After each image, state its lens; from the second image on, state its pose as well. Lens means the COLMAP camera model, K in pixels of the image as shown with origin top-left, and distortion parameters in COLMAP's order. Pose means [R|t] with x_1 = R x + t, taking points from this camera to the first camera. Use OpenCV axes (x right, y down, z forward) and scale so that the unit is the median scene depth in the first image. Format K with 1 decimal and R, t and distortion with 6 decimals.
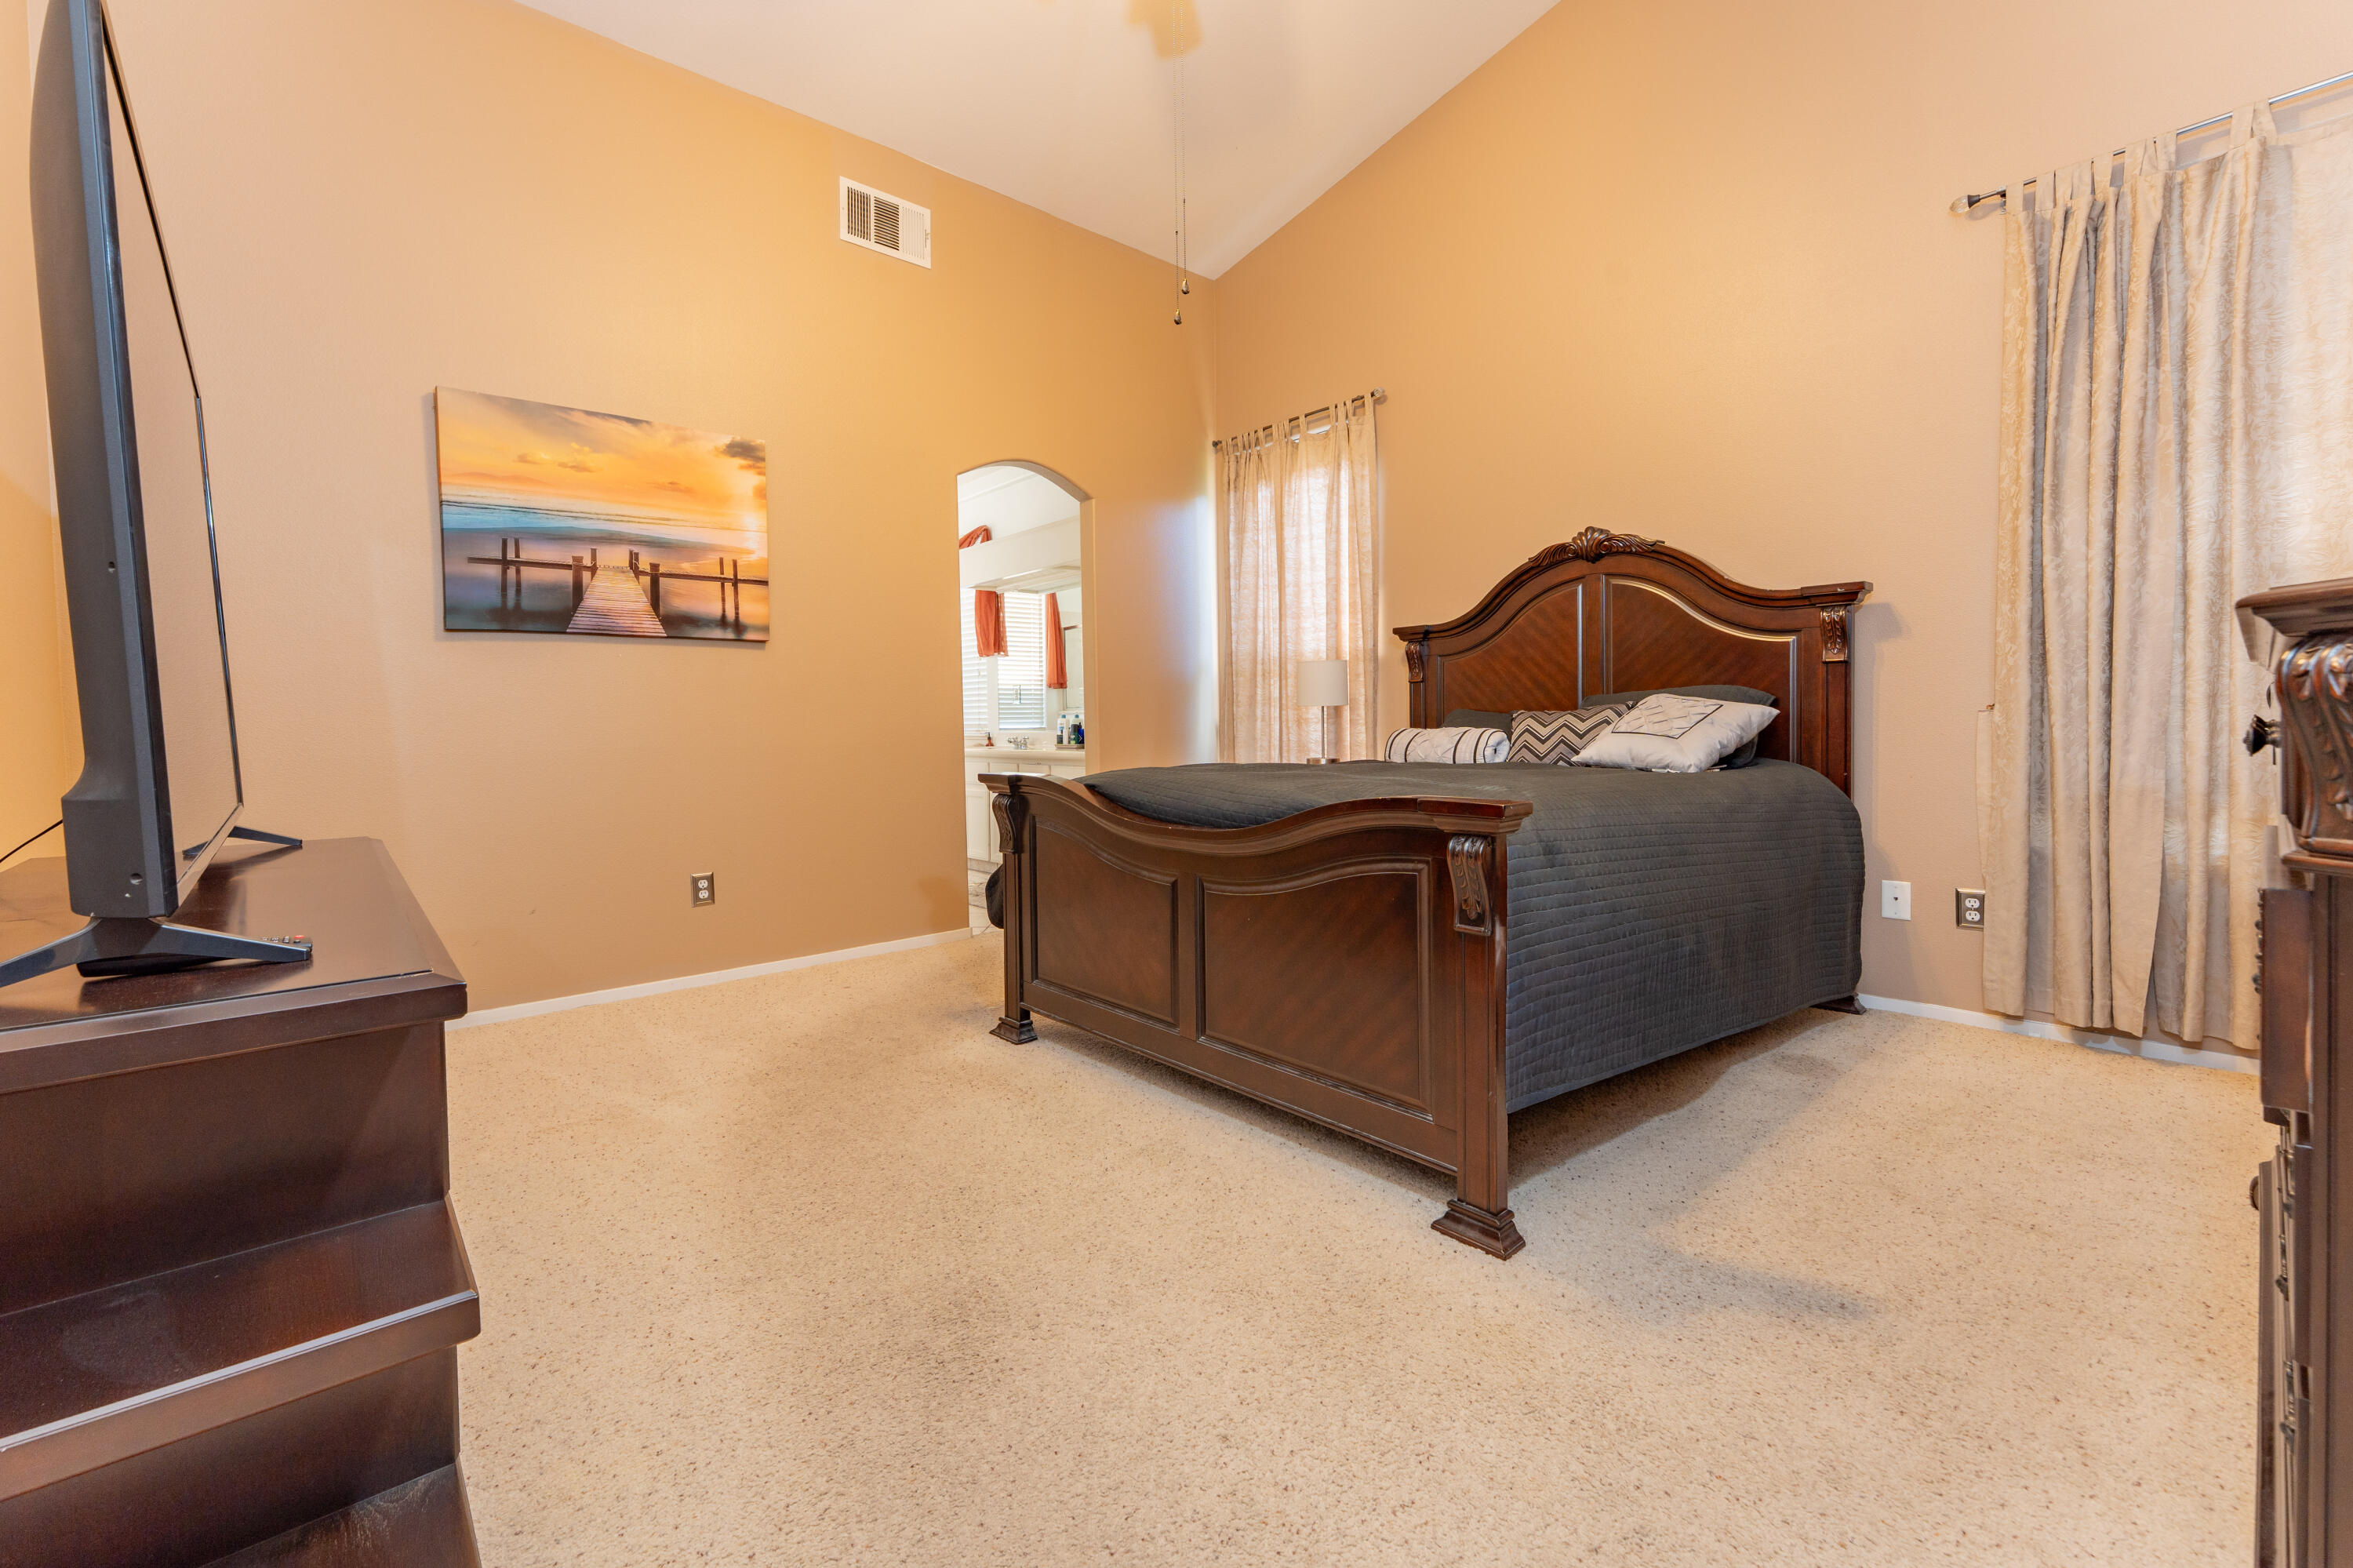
lens RADIAL K [[935.4, 0, 1165.9], [0, 935.4, 767.6], [0, 0, 1]] dist [-0.000720, -0.002317]
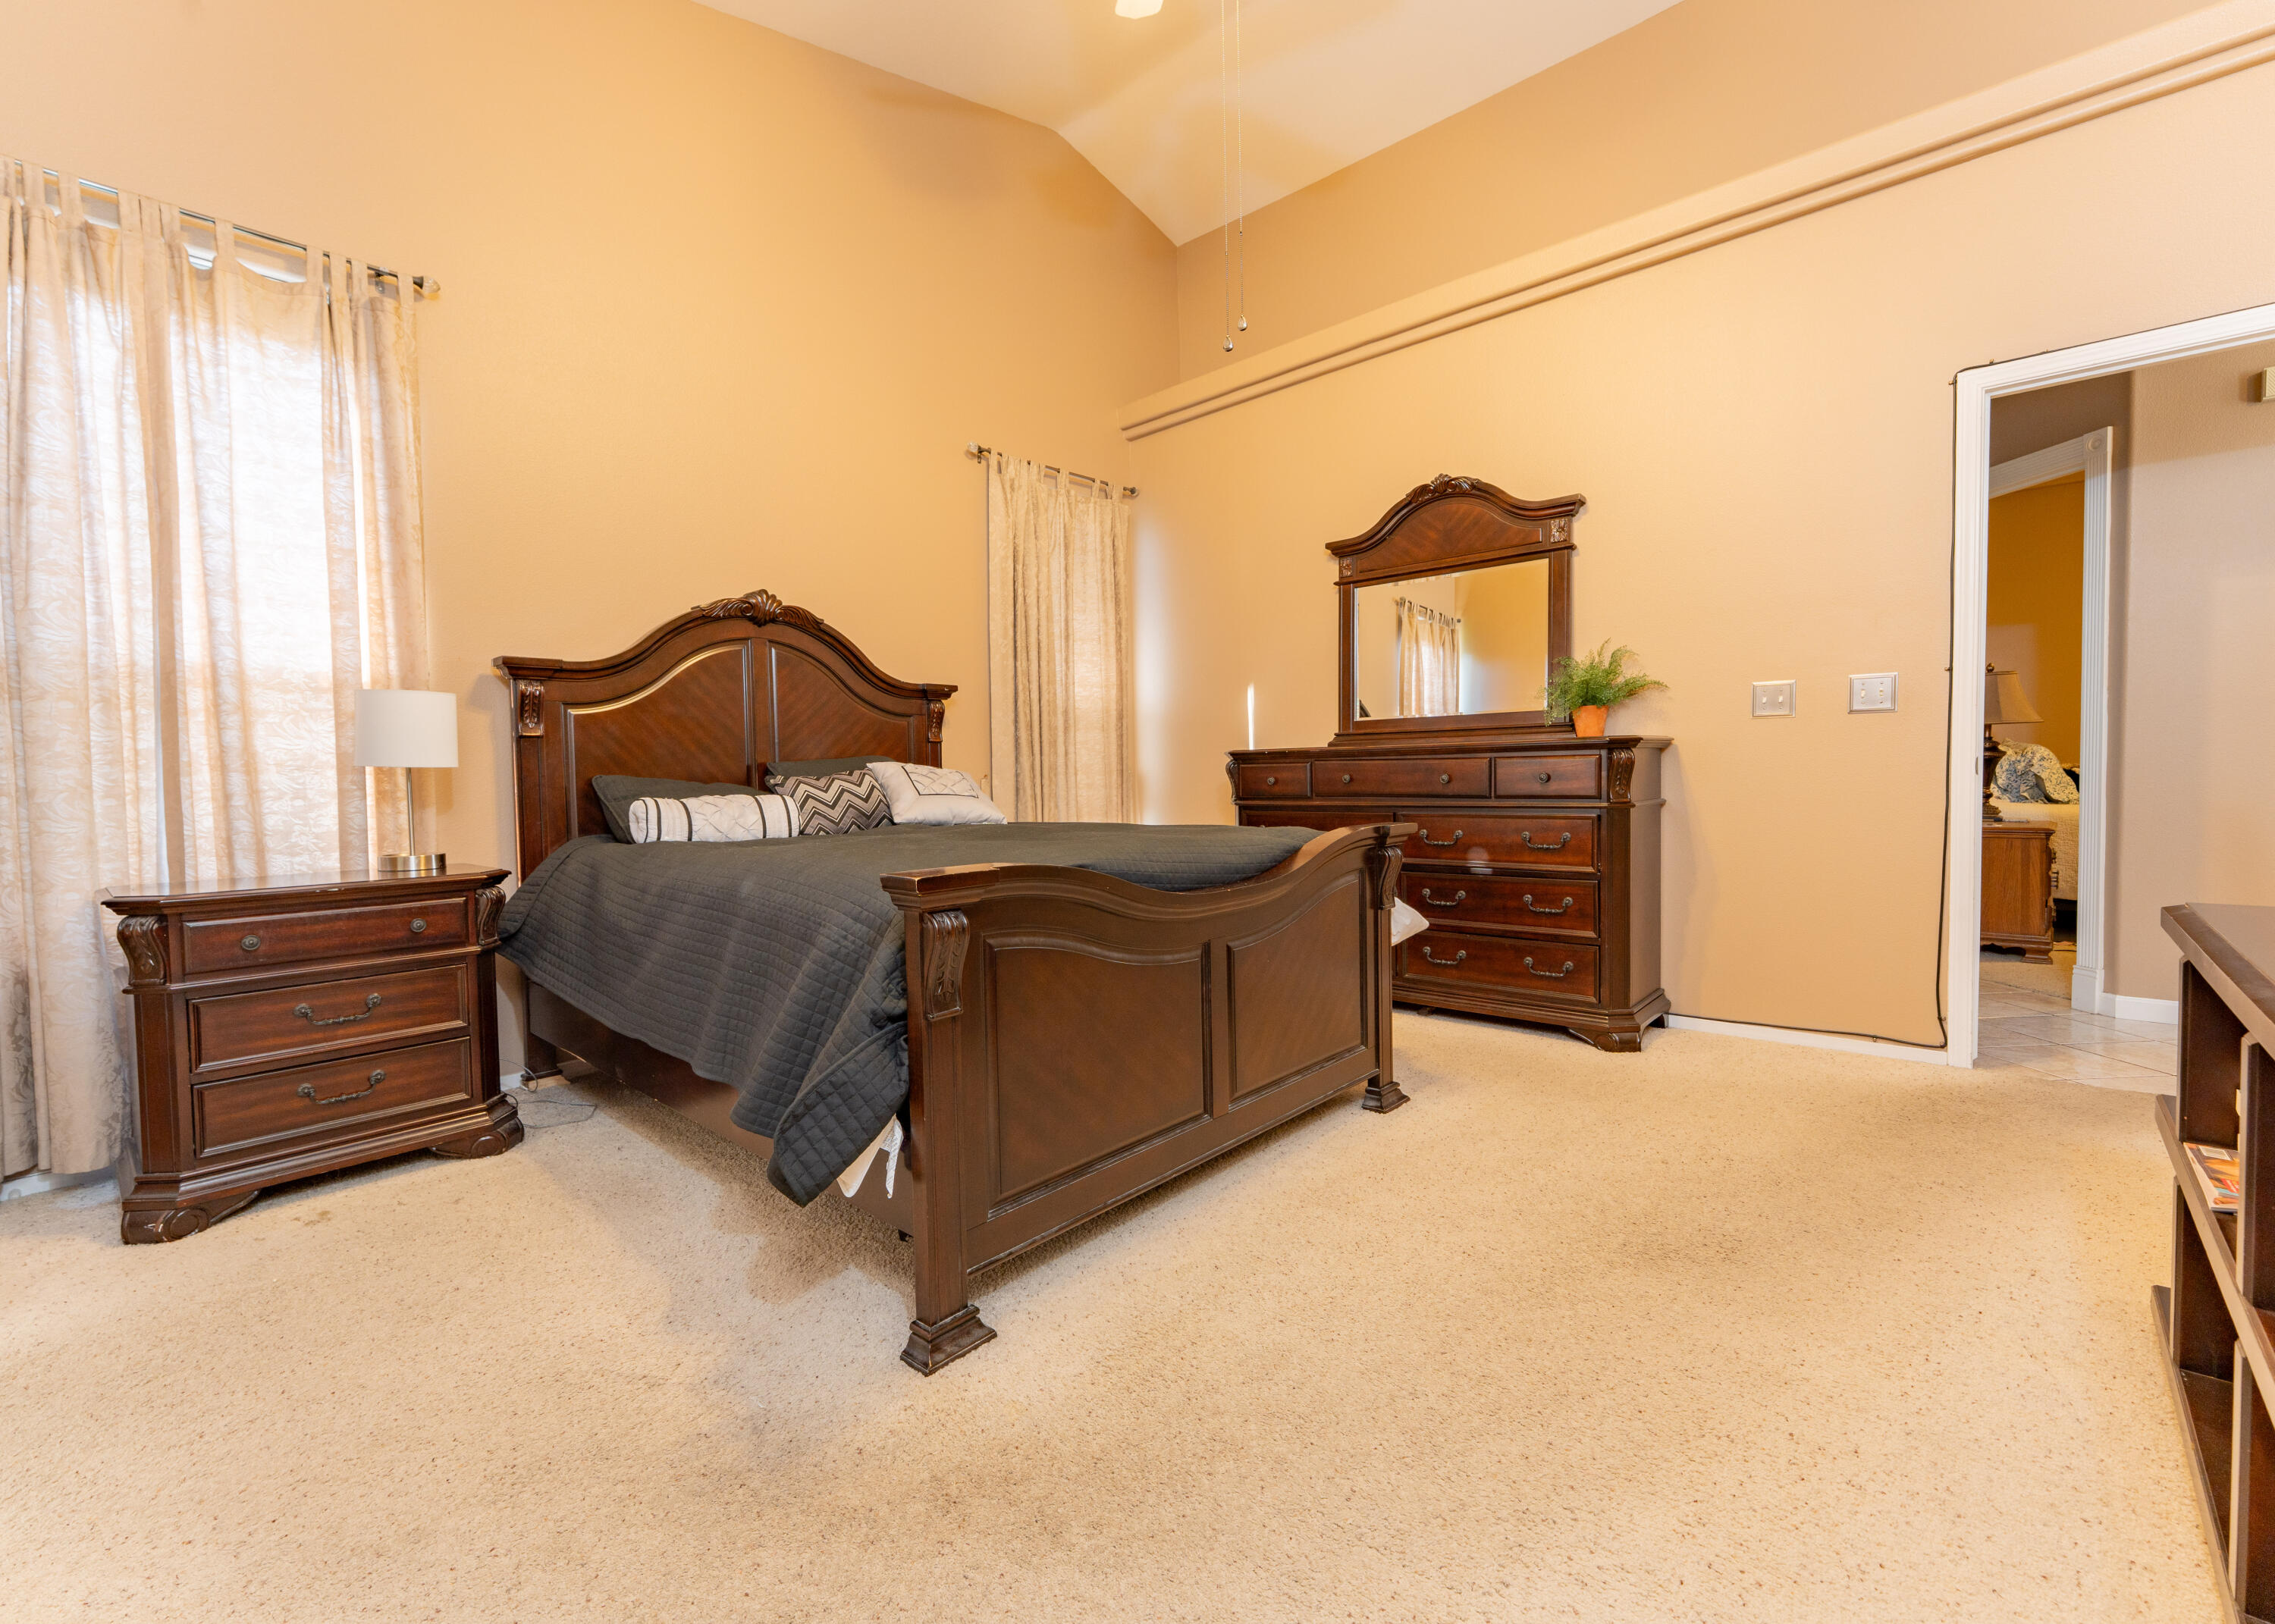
lens RADIAL K [[948.3, 0, 1119.3], [0, 948.3, 811.1], [0, 0, 1]] dist [-0.004869, 0.000030]
pose [[-0.078388, -0.022526, 0.996668, -0.566930], [0.069781, 0.997169, 0.028025, -0.028697], [-0.994478, 0.071746, -0.076594, 0.726596]]
